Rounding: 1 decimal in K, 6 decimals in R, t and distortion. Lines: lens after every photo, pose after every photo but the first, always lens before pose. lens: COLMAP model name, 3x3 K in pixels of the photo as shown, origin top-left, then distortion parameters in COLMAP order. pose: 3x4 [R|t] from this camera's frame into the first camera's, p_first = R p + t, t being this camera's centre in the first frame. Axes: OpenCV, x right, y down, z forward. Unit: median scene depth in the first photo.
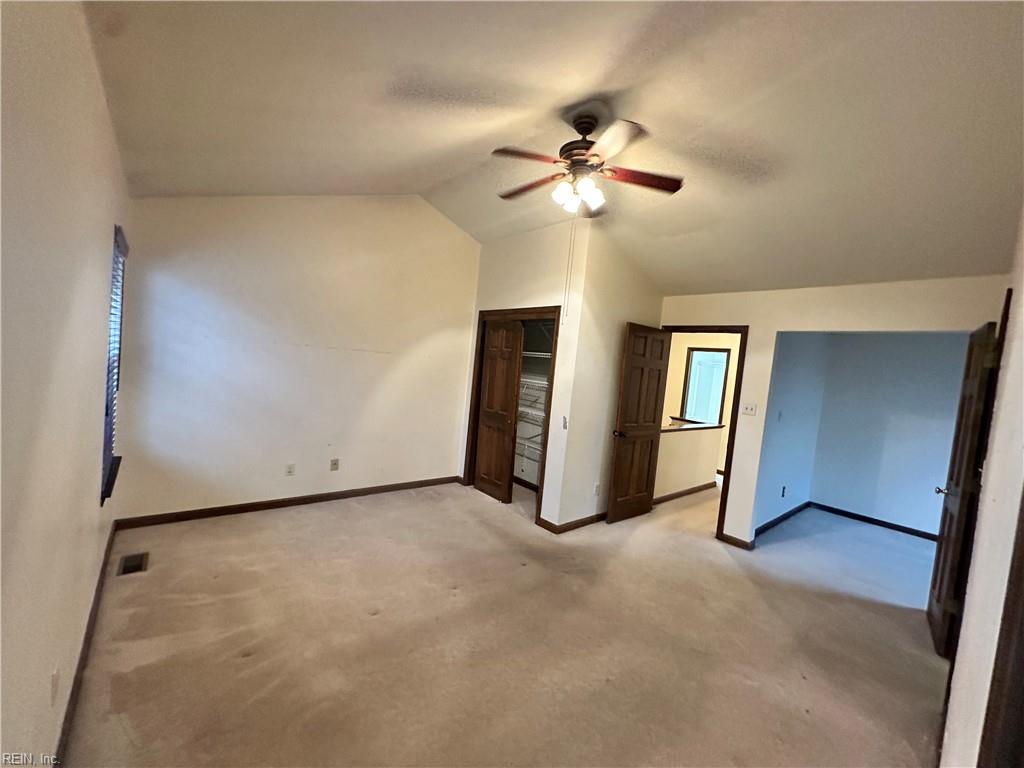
lens RADIAL K [[408.4, 0, 514.5], [0, 408.4, 381.9], [0, 0, 1]] dist [0.004107, -0.000449]
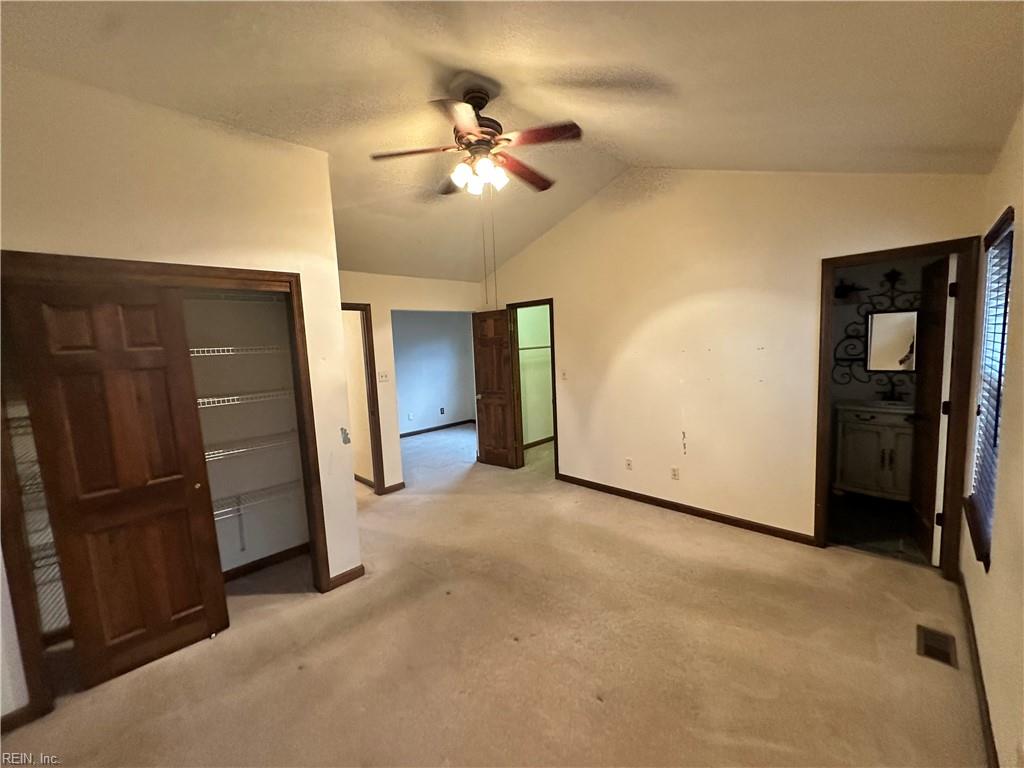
lens RADIAL K [[408.4, 0, 512.0], [0, 408.4, 387.3], [0, 0, 1]] dist [0.004107, -0.000449]
pose [[-0.077487, -0.196910, 0.977355, -0.635832], [0.089739, 0.974946, 0.203539, -0.115403], [-0.992946, 0.103478, -0.057875, 0.747763]]
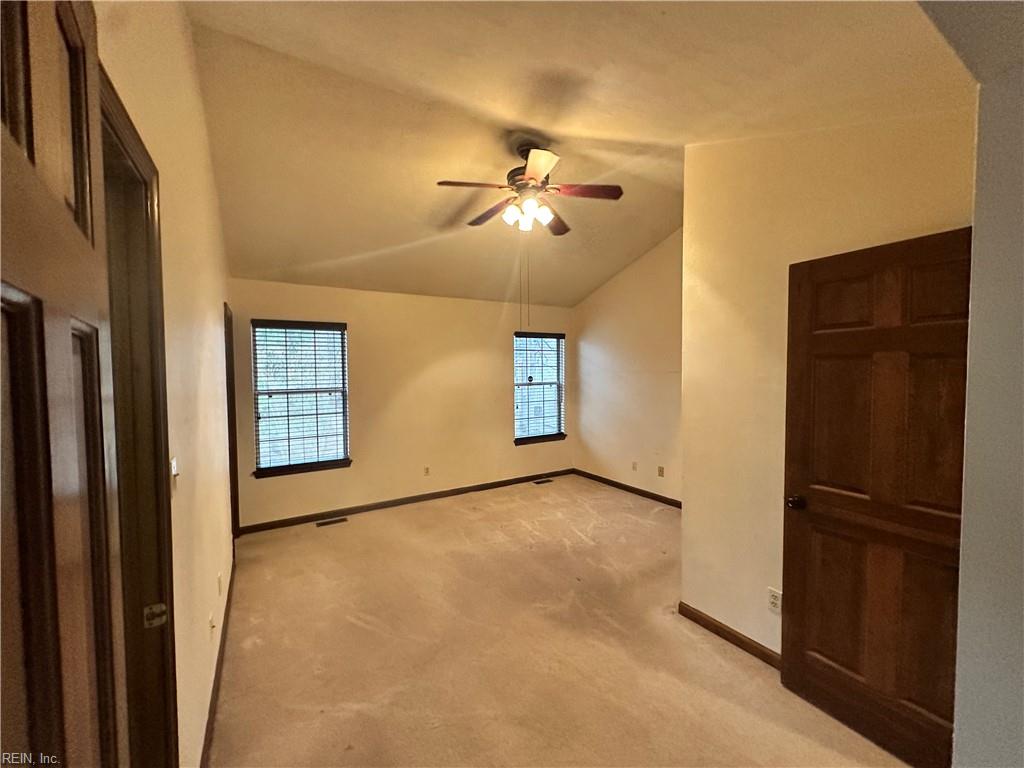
lens RADIAL K [[408.4, 0, 514.2], [0, 408.4, 383.2], [0, 0, 1]] dist [0.004107, -0.000449]
pose [[-0.155951, -0.057228, -0.986106, 0.884094], [-0.047282, 0.997608, -0.050418, 0.031795], [0.986632, 0.038763, -0.158284, 0.841989]]
